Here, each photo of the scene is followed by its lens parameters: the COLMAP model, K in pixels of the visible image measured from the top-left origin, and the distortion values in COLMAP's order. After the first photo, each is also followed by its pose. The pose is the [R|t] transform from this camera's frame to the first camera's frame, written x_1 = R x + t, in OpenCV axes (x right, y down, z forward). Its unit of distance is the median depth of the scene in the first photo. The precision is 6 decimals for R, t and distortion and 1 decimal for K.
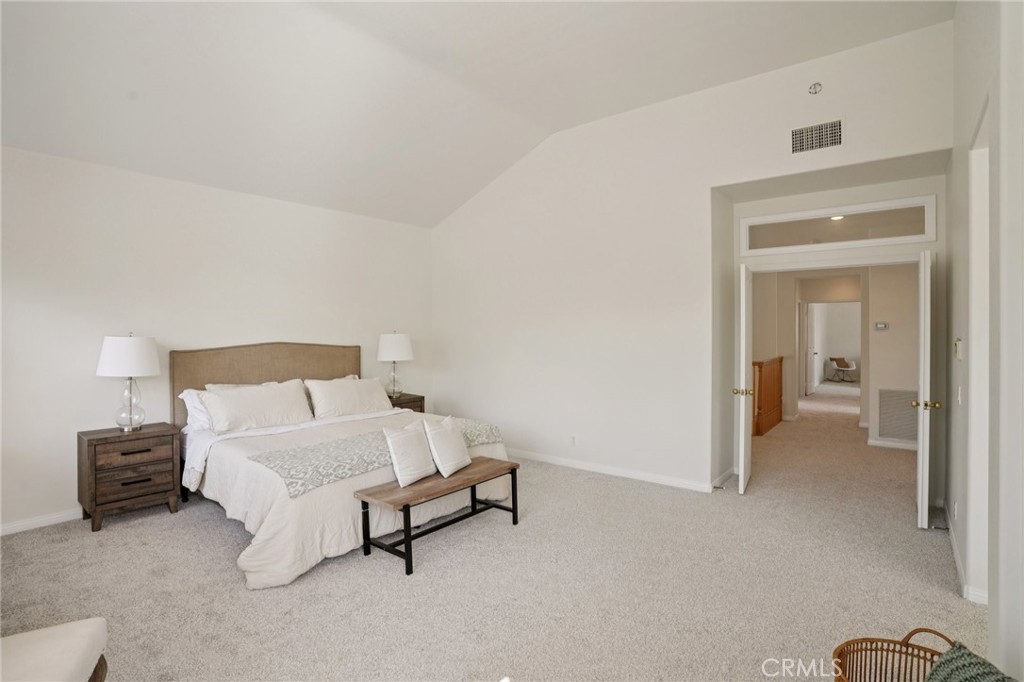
lens RADIAL K [[505.3, 0, 503.7], [0, 505.3, 341.8], [0, 0, 1]] dist [-0.017916, 0.002363]
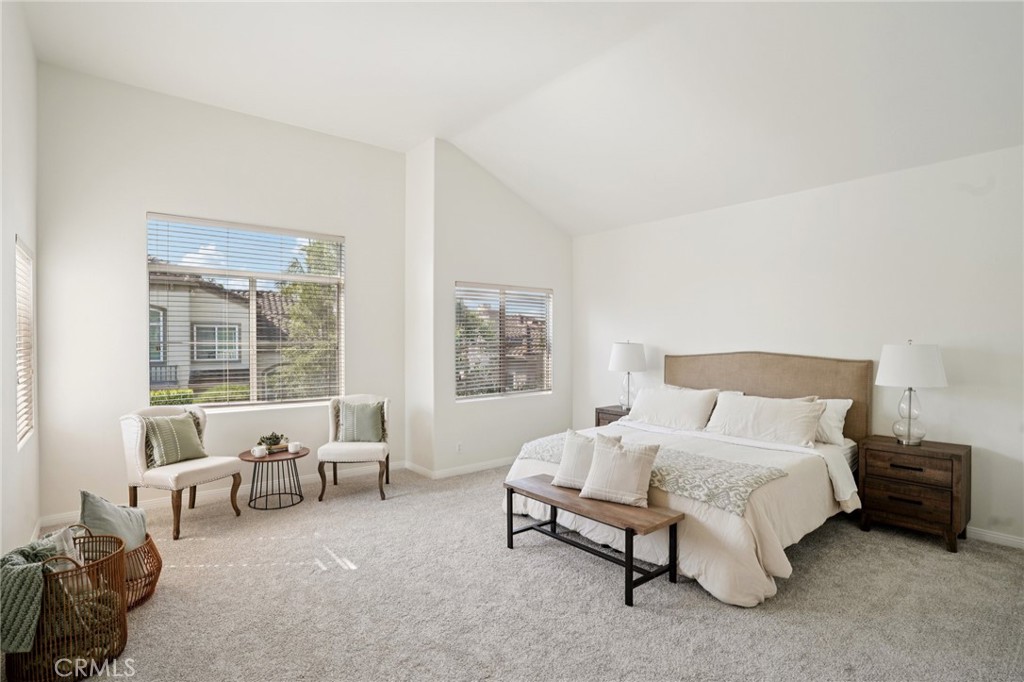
lens RADIAL K [[505.3, 0, 506.2], [0, 505.3, 341.3], [0, 0, 1]] dist [-0.017916, 0.002363]
pose [[-0.210996, -0.002657, -0.977483, 0.635210], [-0.018118, 0.999835, 0.001193, -0.011508], [0.977319, 0.017962, -0.211009, 0.814679]]
